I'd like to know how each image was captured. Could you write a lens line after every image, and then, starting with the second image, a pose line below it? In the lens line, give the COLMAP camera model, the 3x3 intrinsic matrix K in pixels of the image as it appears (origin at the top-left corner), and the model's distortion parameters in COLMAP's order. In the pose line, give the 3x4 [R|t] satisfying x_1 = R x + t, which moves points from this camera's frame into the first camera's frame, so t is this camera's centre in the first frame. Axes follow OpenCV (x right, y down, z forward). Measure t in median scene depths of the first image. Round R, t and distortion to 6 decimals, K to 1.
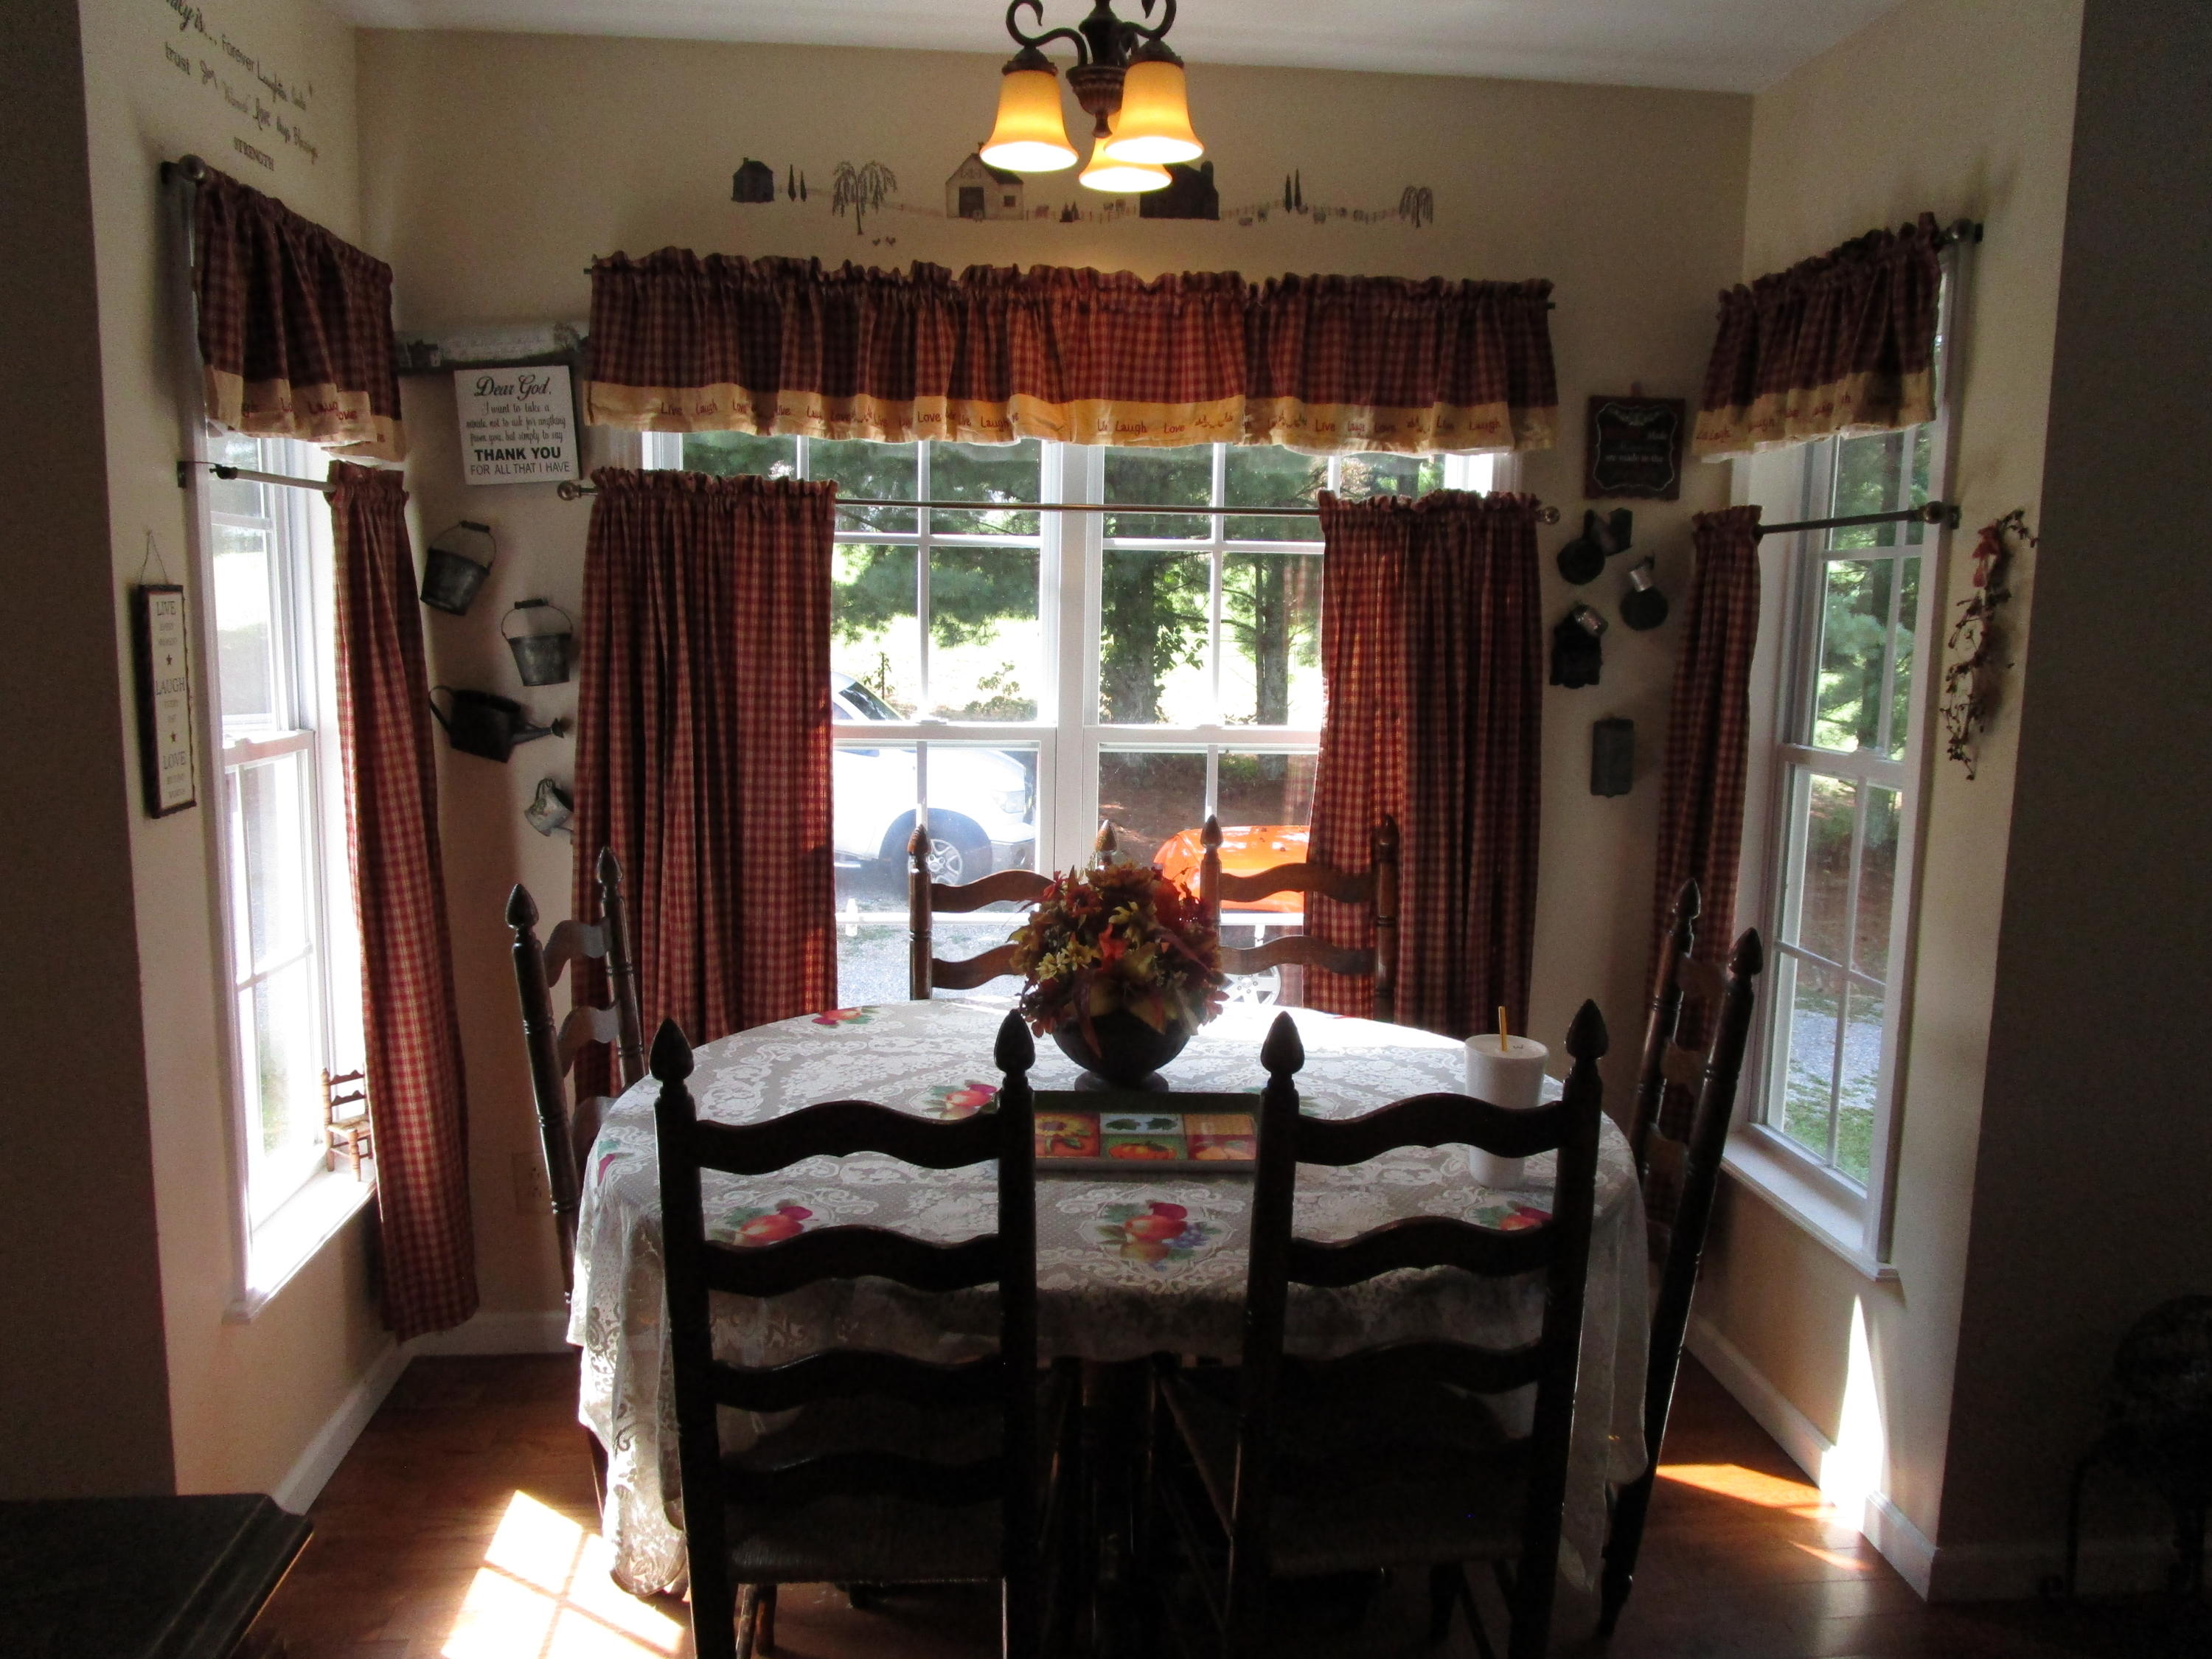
lens RADIAL K [[1583.8, 0, 1105.0], [0, 1583.8, 831.3], [0, 0, 1]] dist [-0.025624, 0.009069]
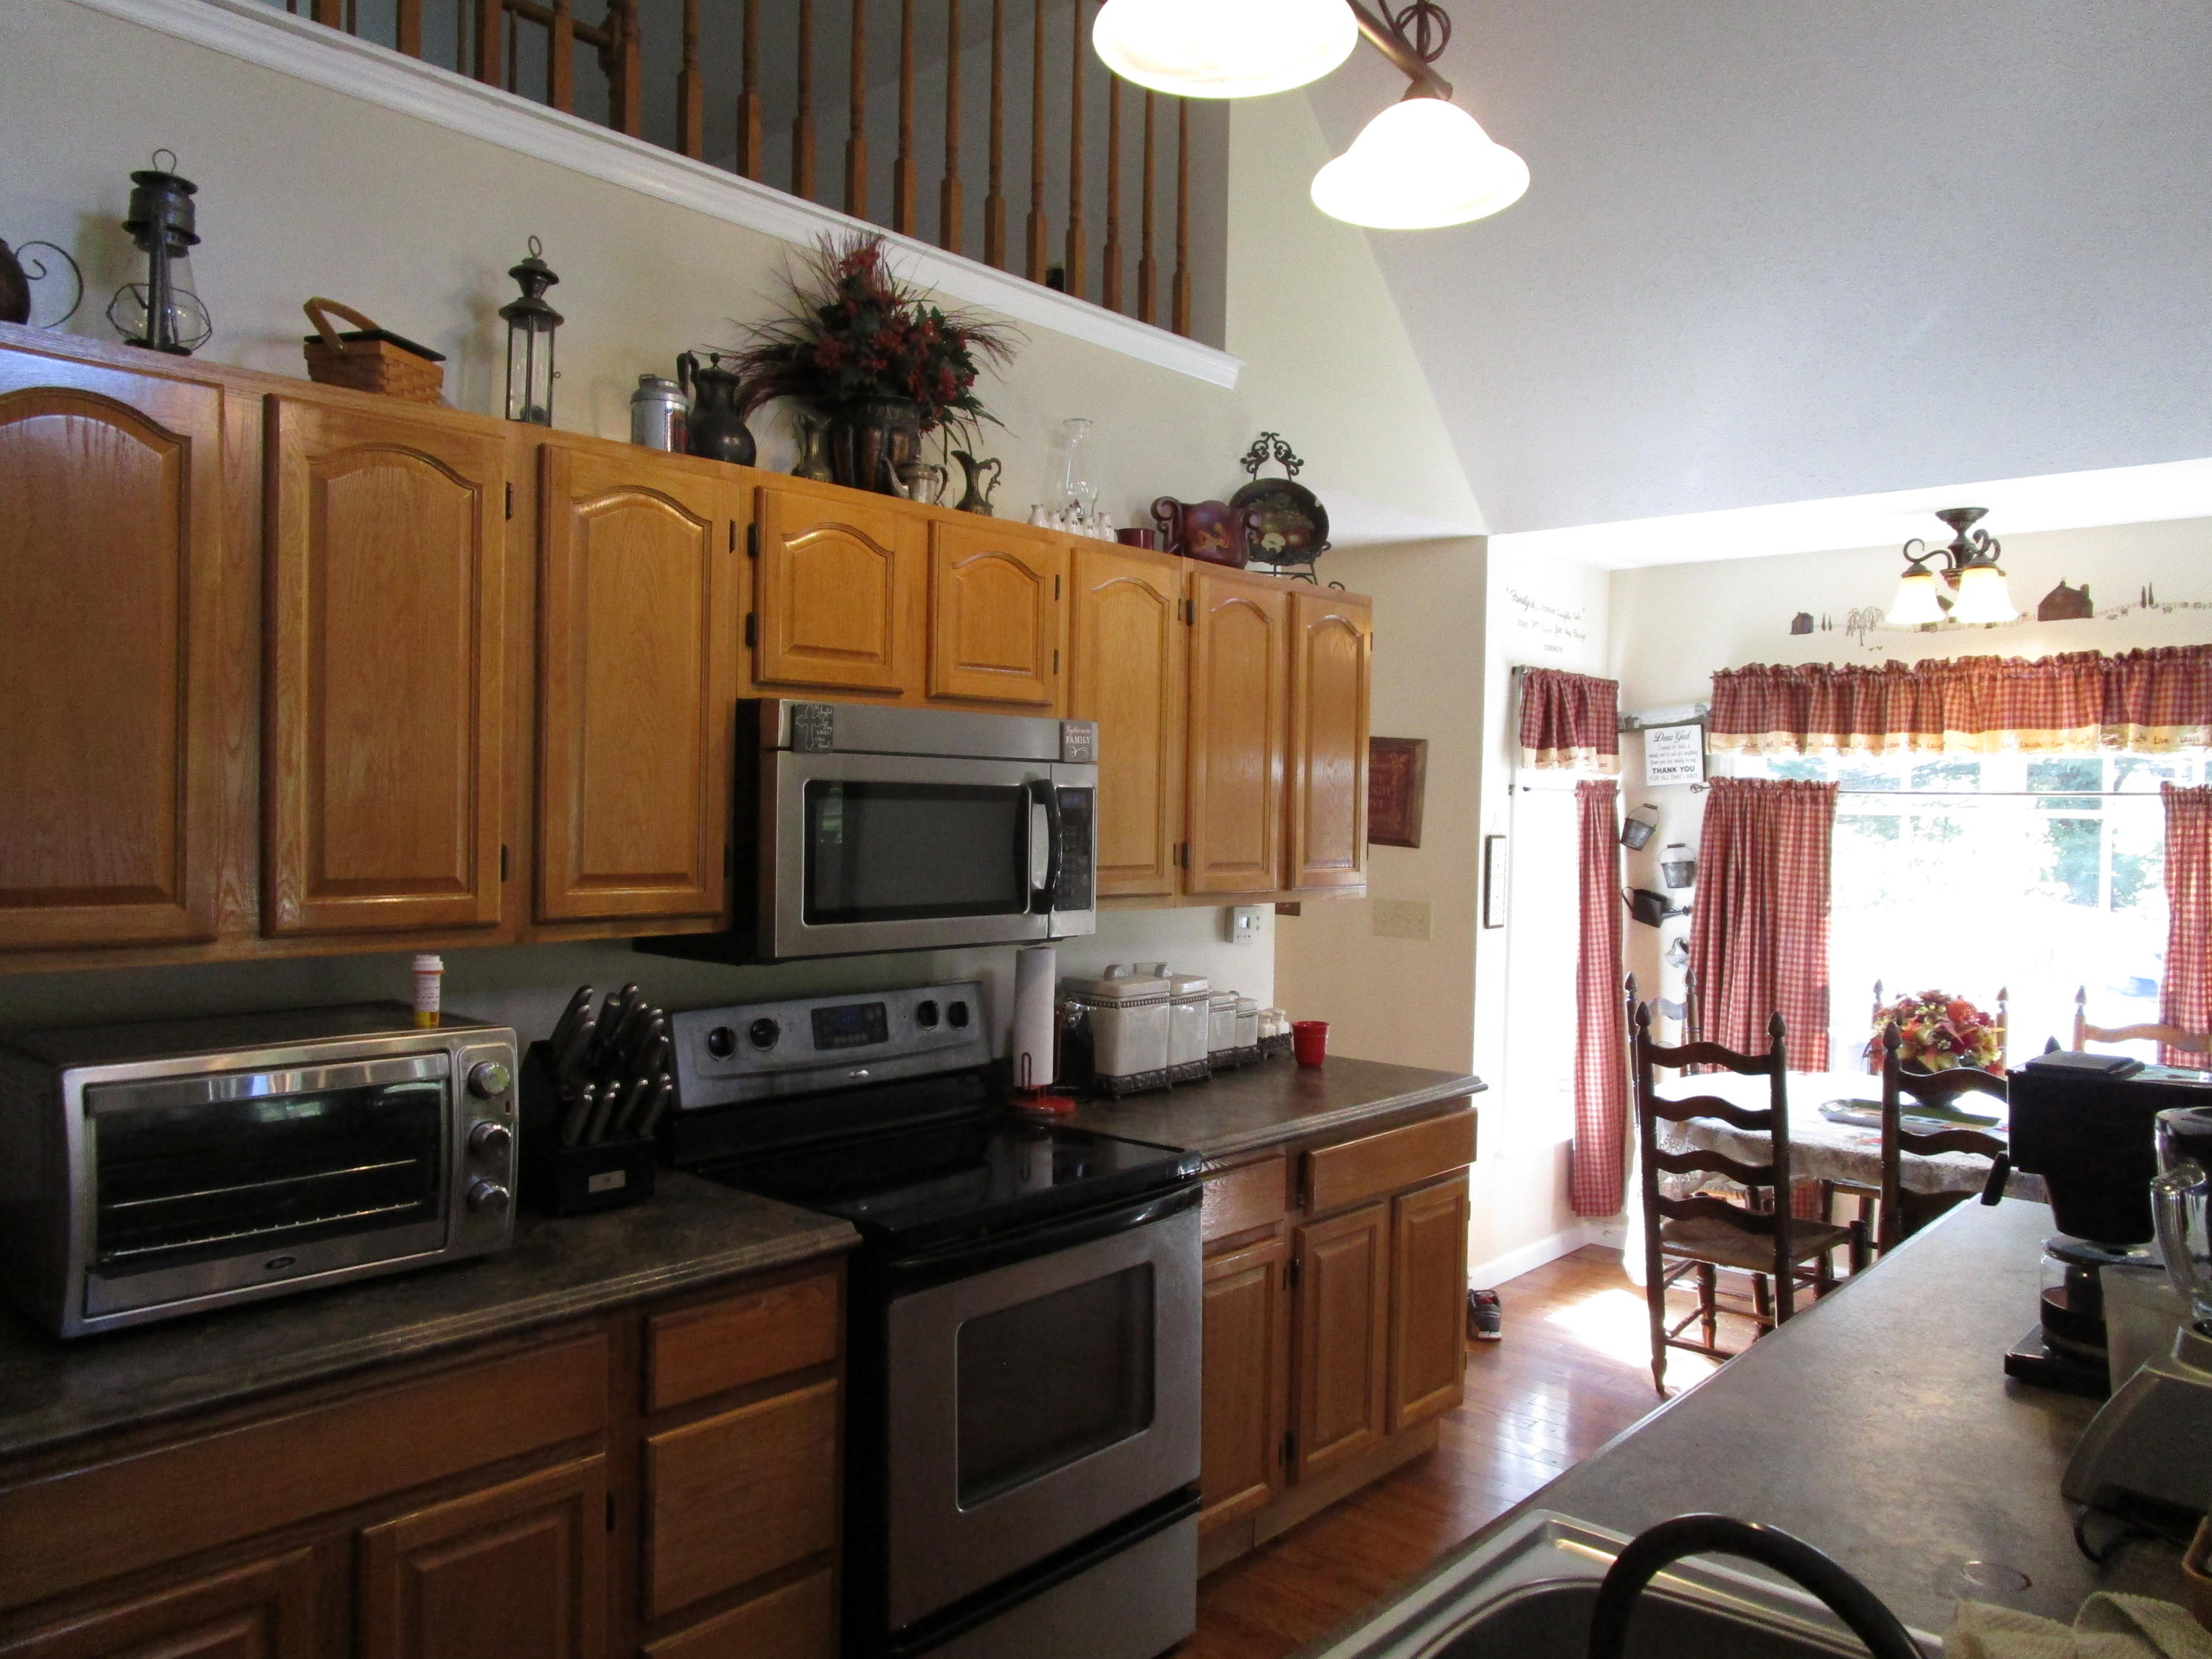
lens RADIAL K [[1583.8, 0, 1098.9], [0, 1583.8, 837.1], [0, 0, 1]] dist [-0.025624, 0.009069]
pose [[0.680602, 0.007415, -0.732616, 0.576649], [-0.118074, 0.987988, -0.099692, 0.121916], [0.723077, 0.154354, 0.673301, -0.818238]]
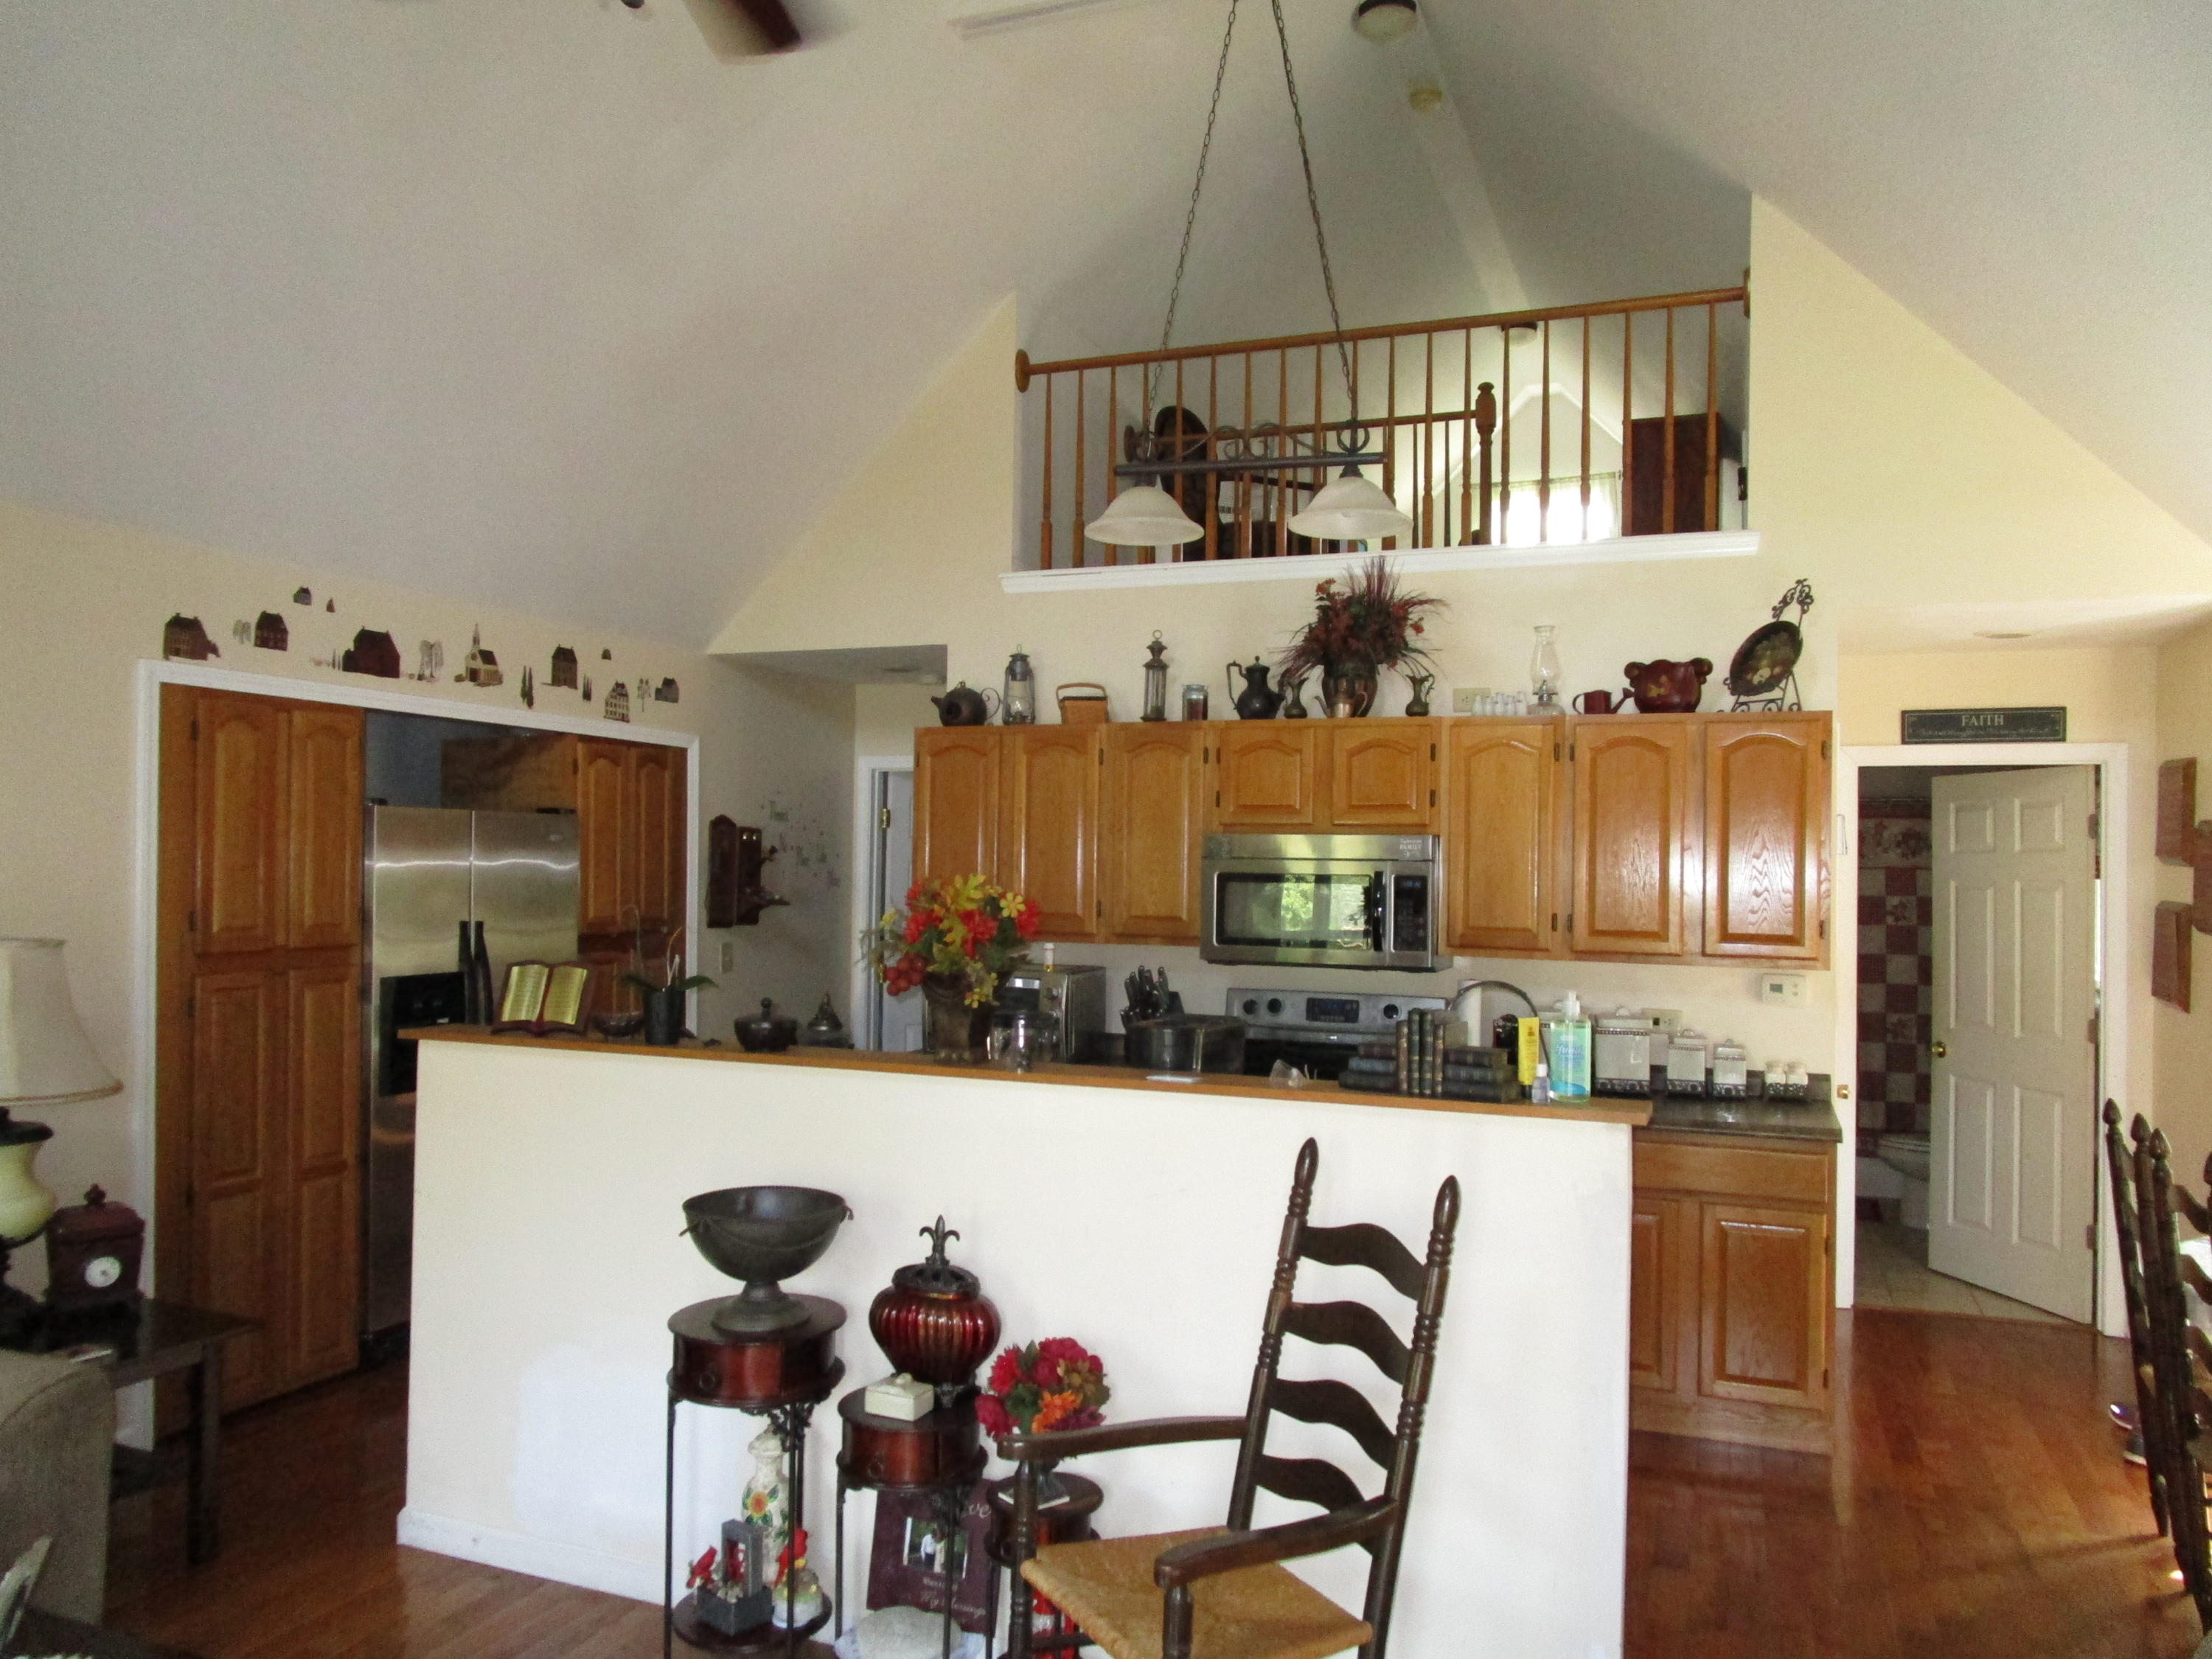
lens RADIAL K [[1583.8, 0, 1105.6], [0, 1583.8, 838.6], [0, 0, 1]] dist [-0.025624, 0.009069]
pose [[-0.448012, -0.042846, -0.893000, 1.501475], [-0.163517, 0.985929, 0.034731, -0.061770], [0.878947, 0.161581, -0.448714, 0.367459]]
